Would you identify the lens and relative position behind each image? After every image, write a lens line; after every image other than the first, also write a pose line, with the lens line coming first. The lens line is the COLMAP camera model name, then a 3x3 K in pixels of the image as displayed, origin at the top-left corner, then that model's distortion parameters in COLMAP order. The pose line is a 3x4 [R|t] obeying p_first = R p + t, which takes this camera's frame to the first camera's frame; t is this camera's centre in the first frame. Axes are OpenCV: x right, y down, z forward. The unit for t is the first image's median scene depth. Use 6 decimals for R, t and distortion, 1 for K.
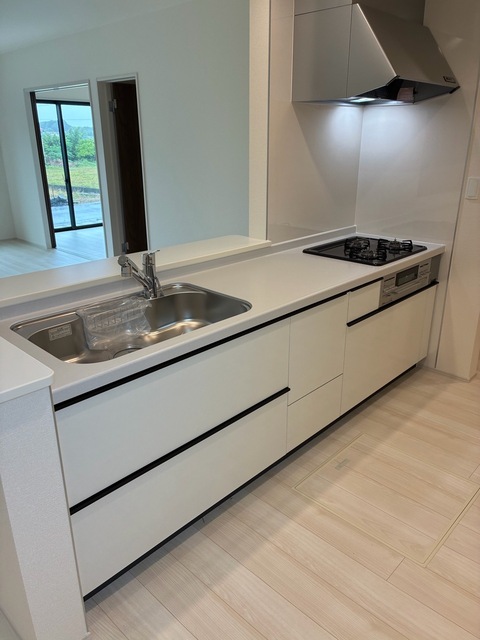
lens RADIAL K [[492.0, 0, 237.8], [0, 492.0, 322.8], [0, 0, 1]] dist [0.030560, -0.014305]
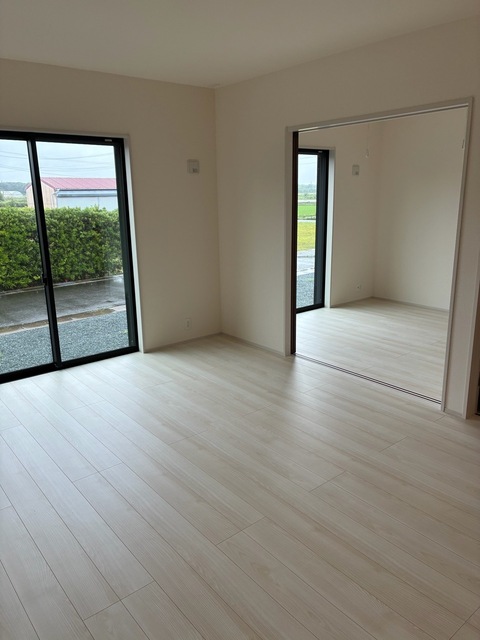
lens RADIAL K [[492.0, 0, 250.0], [0, 492.0, 309.8], [0, 0, 1]] dist [0.030560, -0.014305]
pose [[0.993853, 0.011832, -0.110070, -0.555926], [-0.025719, 0.991745, -0.125618, -0.195050], [0.107675, 0.127677, 0.985954, 0.506948]]
